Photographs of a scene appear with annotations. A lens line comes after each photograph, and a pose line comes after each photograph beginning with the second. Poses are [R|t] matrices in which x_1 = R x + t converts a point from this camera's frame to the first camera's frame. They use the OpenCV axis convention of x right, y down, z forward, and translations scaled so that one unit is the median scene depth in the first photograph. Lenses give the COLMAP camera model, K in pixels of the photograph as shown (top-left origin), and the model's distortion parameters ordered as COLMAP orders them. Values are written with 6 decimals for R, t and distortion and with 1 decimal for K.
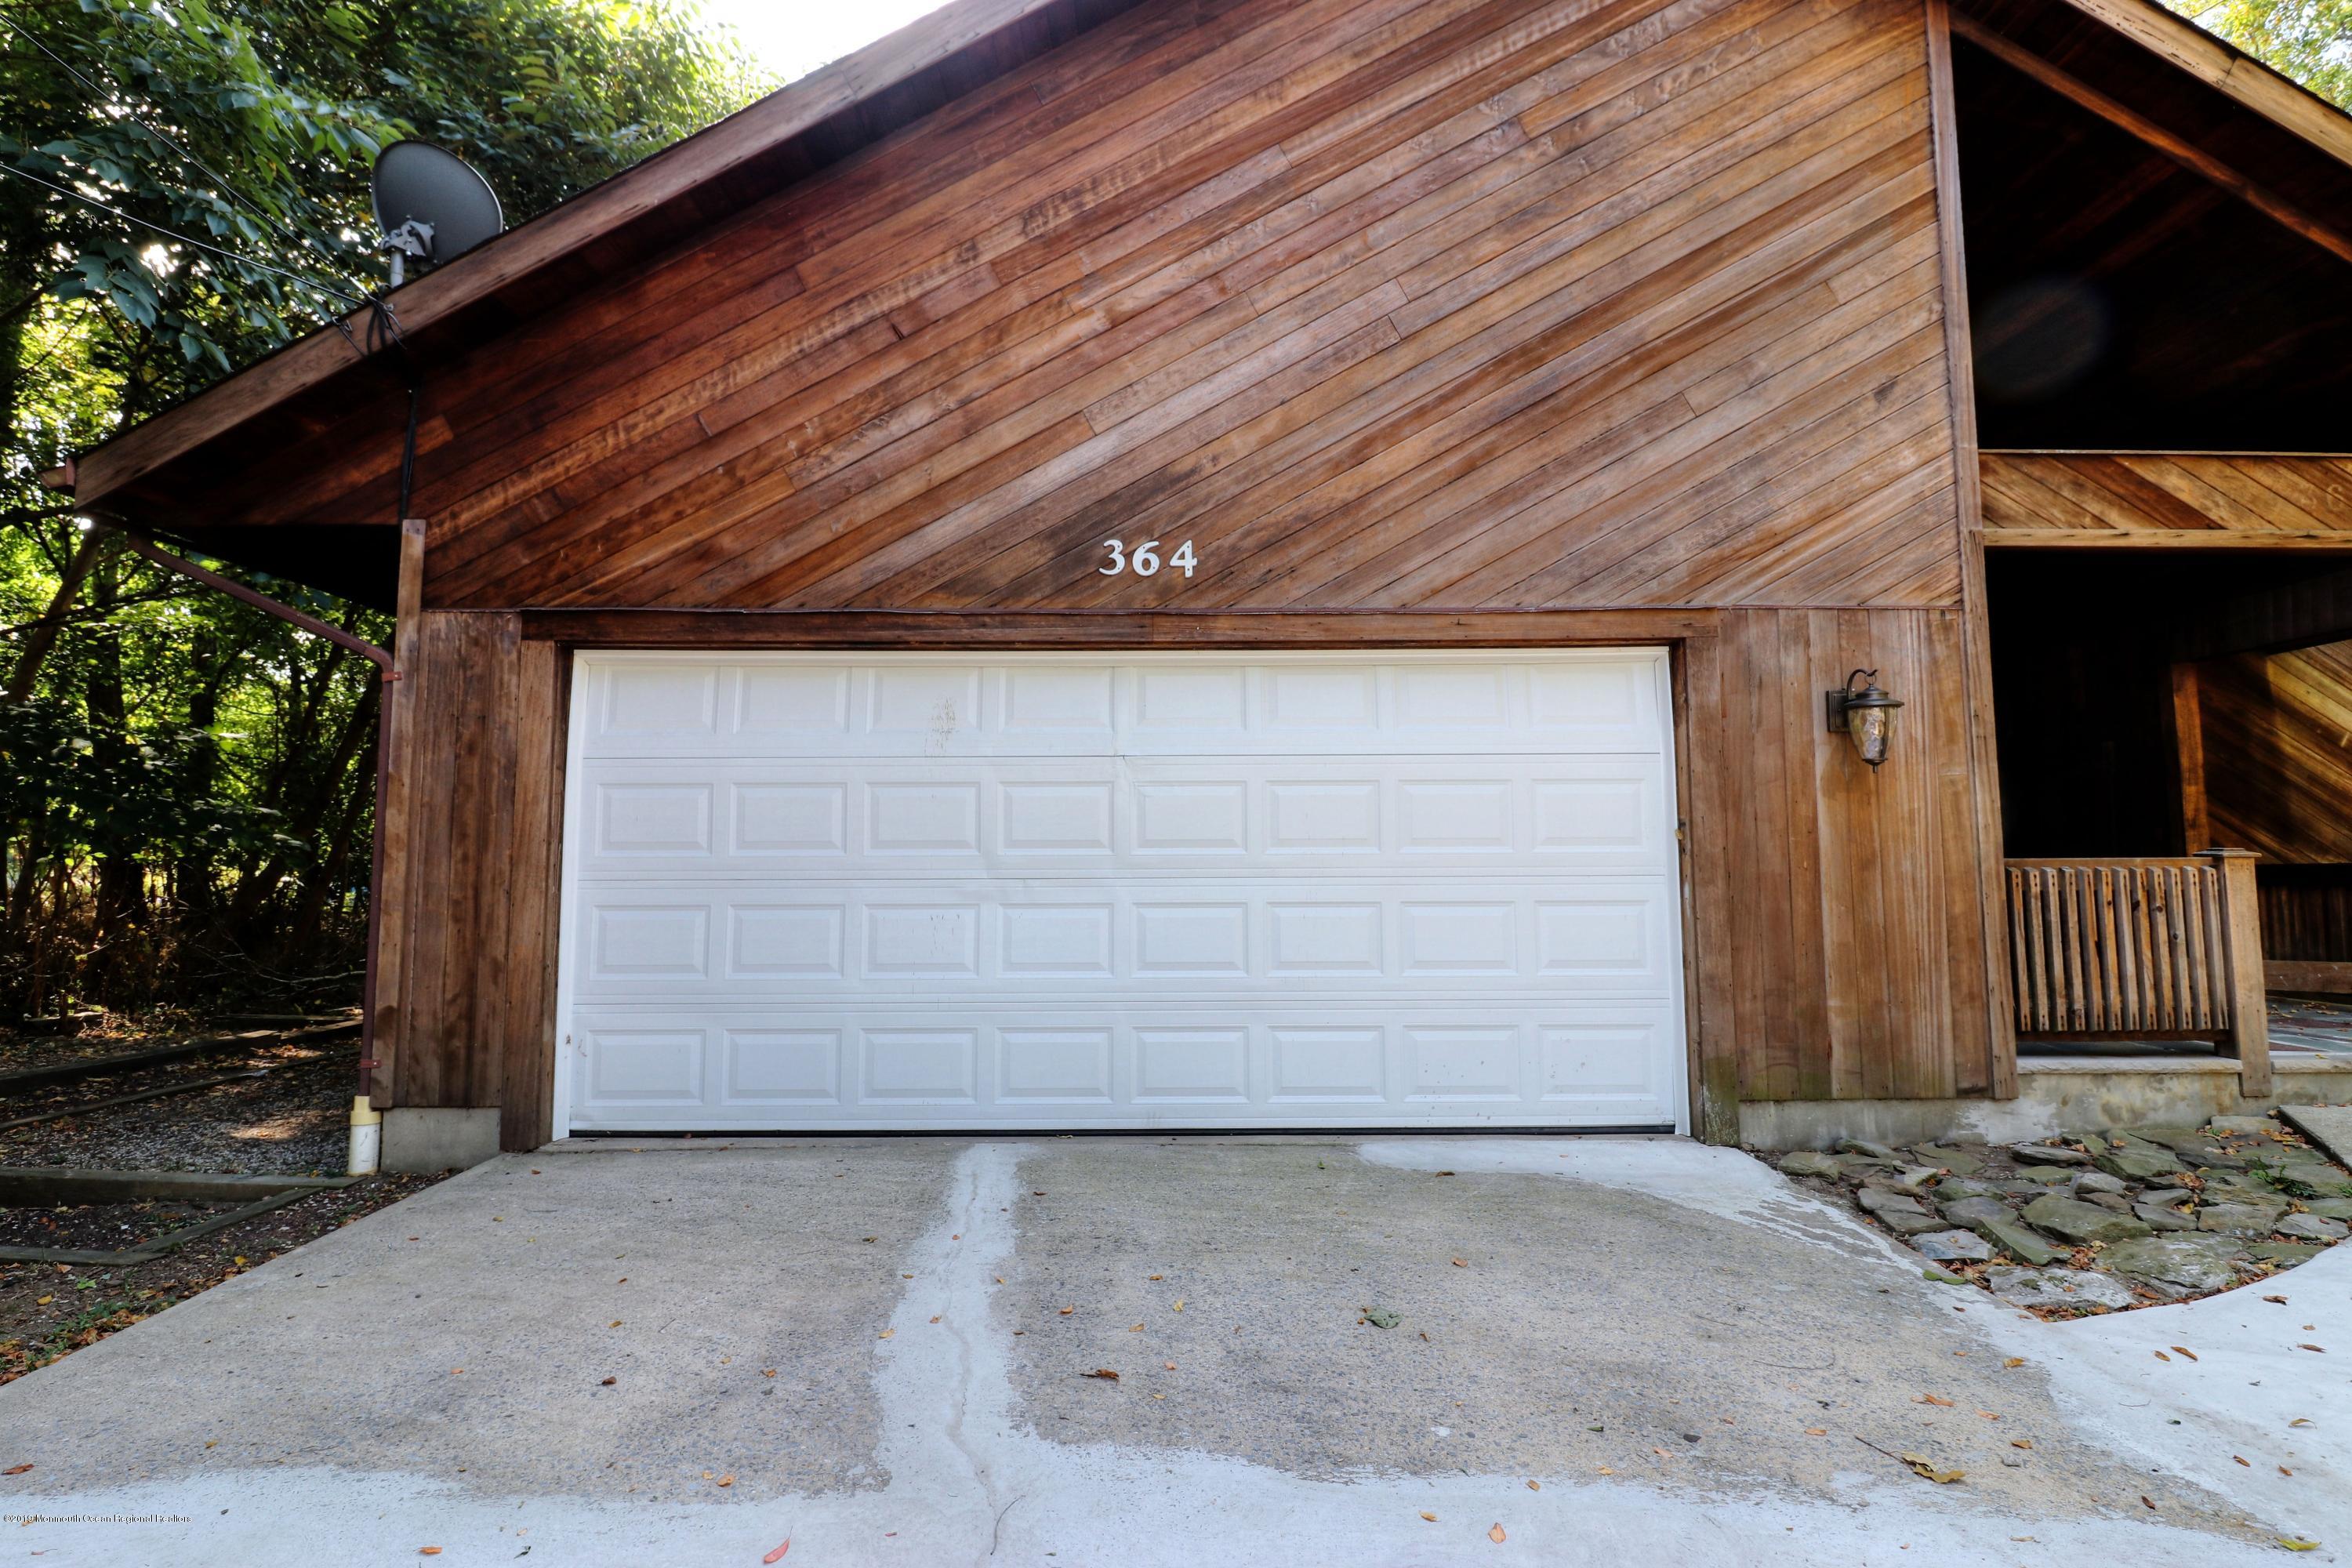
lens RADIAL K [[1190.9, 0, 1171.8], [0, 1190.9, 767.7], [0, 0, 1]] dist [0.001840, -0.010526]
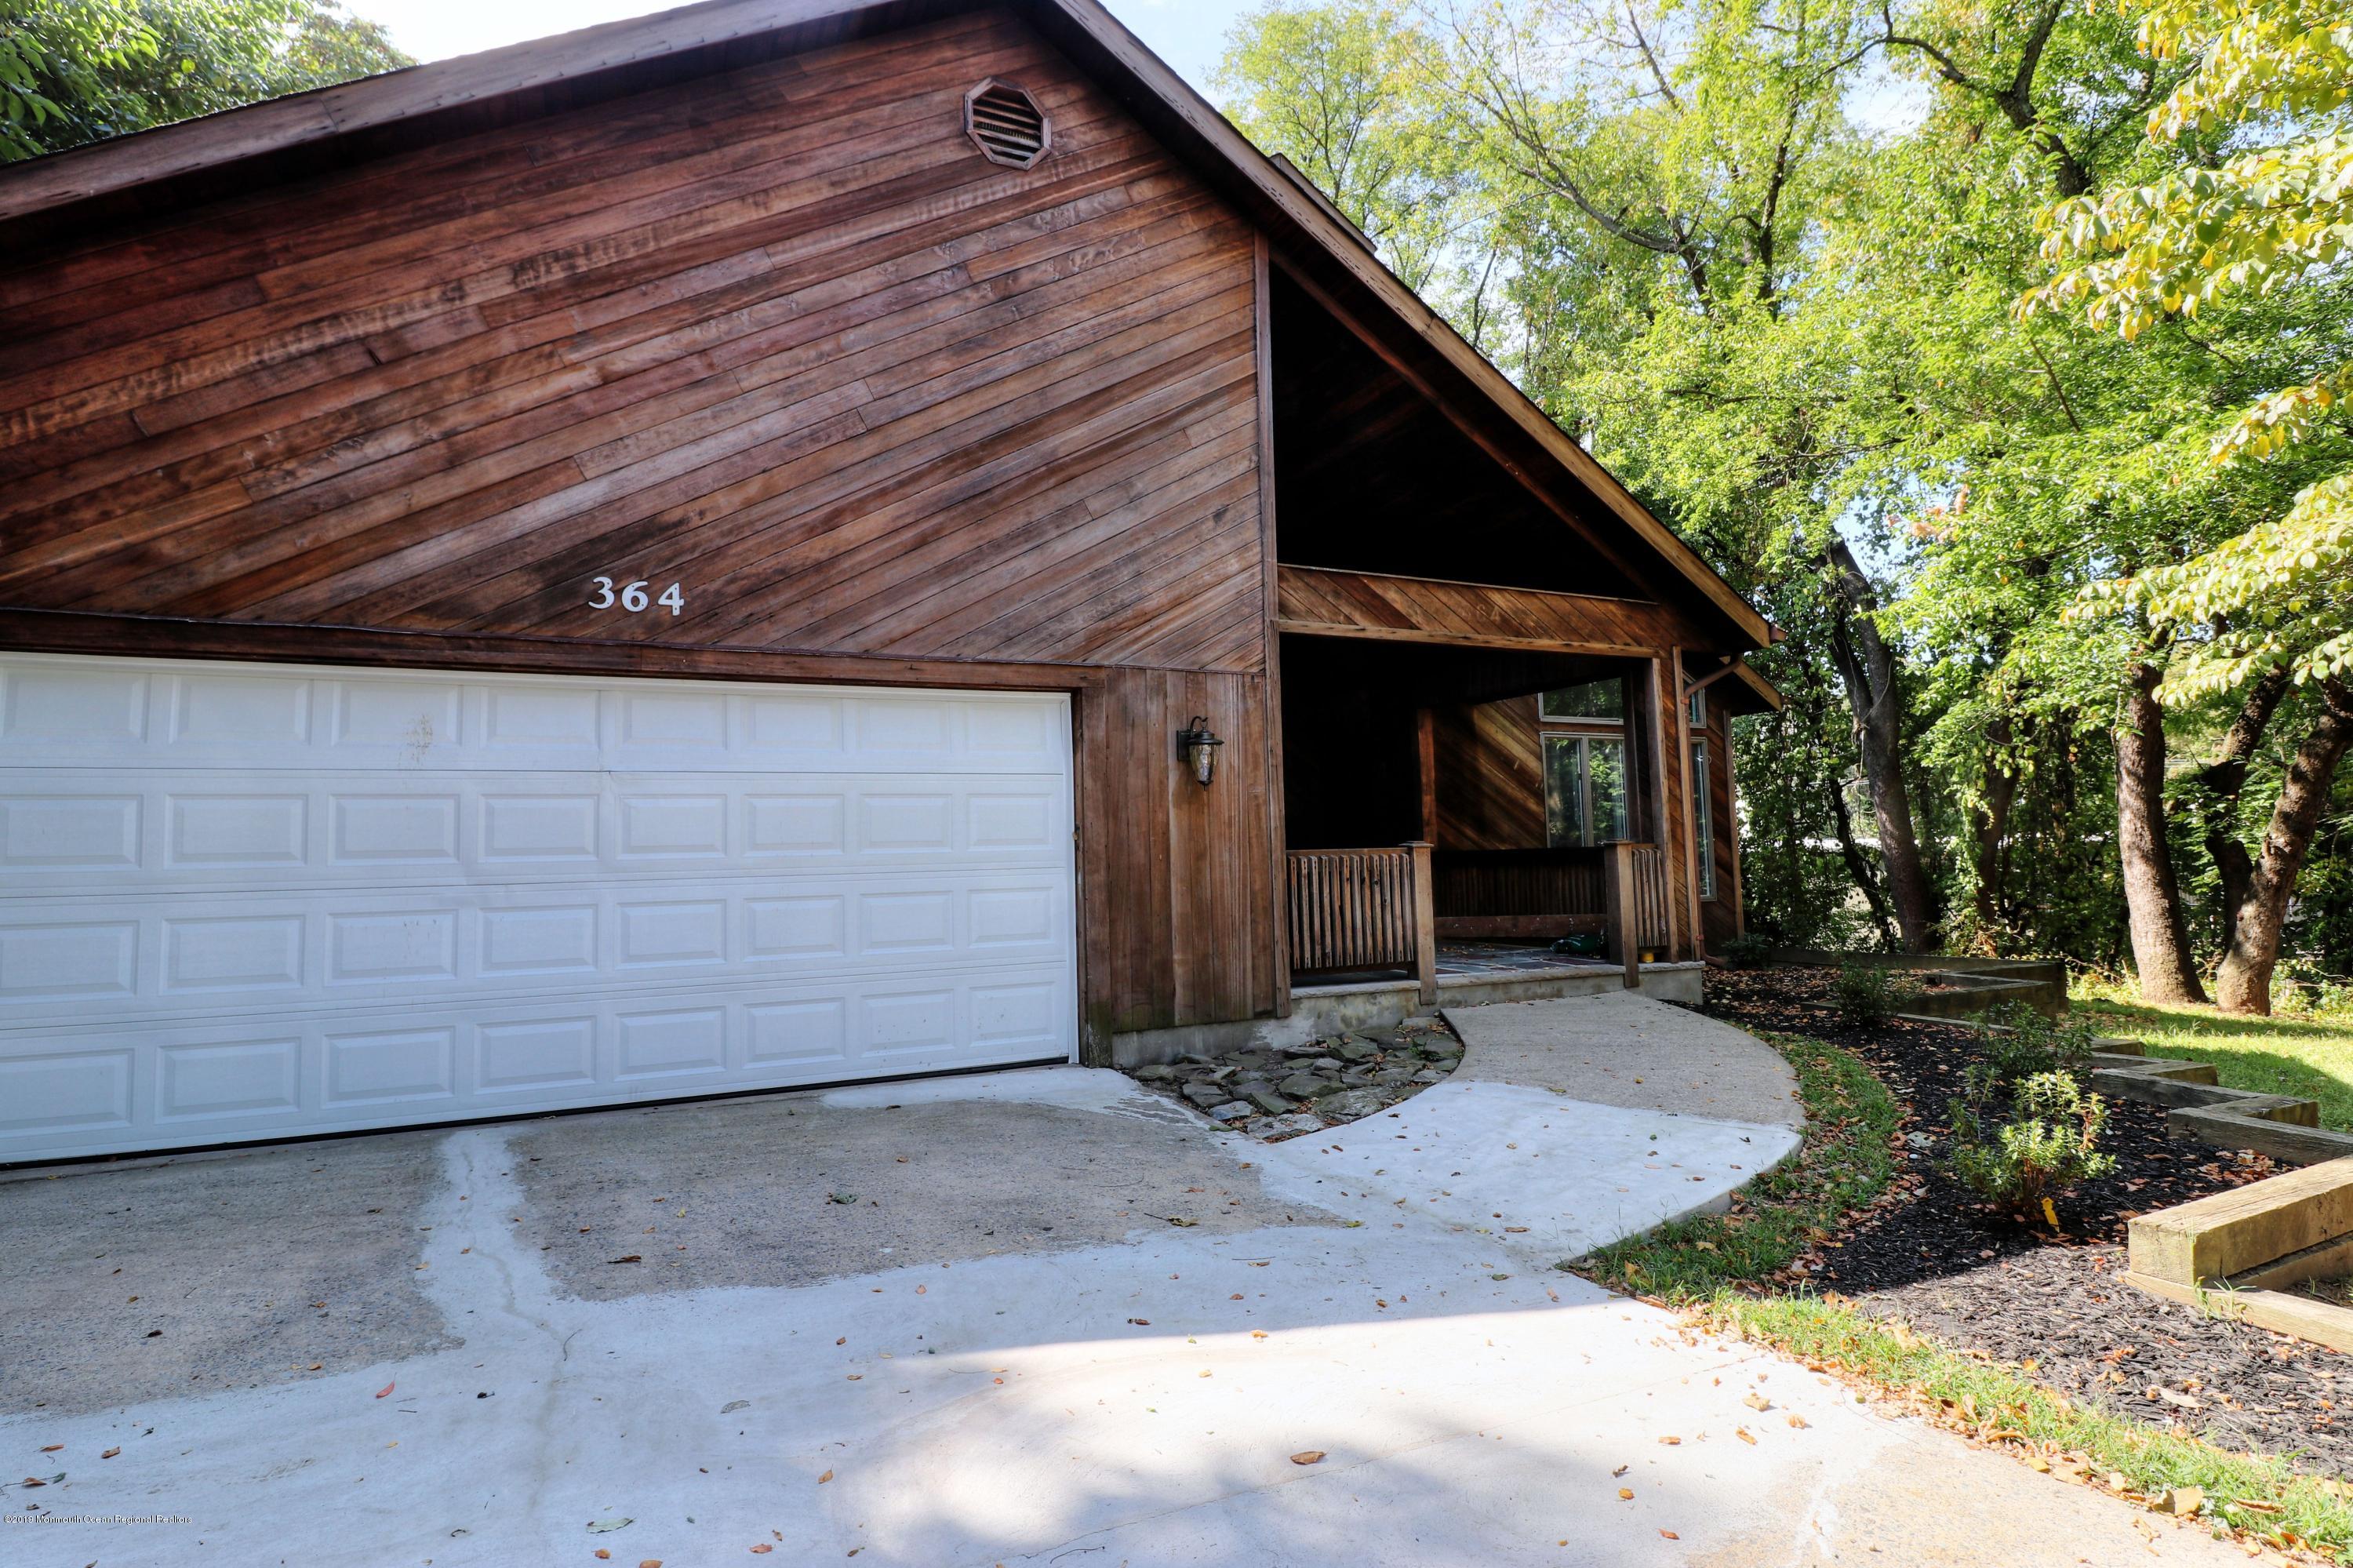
lens RADIAL K [[1191.4, 0, 1172.7], [0, 1191.4, 767.7], [0, 0, 1]] dist [0.001840, -0.010526]
pose [[0.901065, 0.013439, 0.433476, -0.049688], [-0.014817, 0.999890, -0.000199, -0.021154], [-0.433431, -0.006243, 0.901165, -0.234995]]
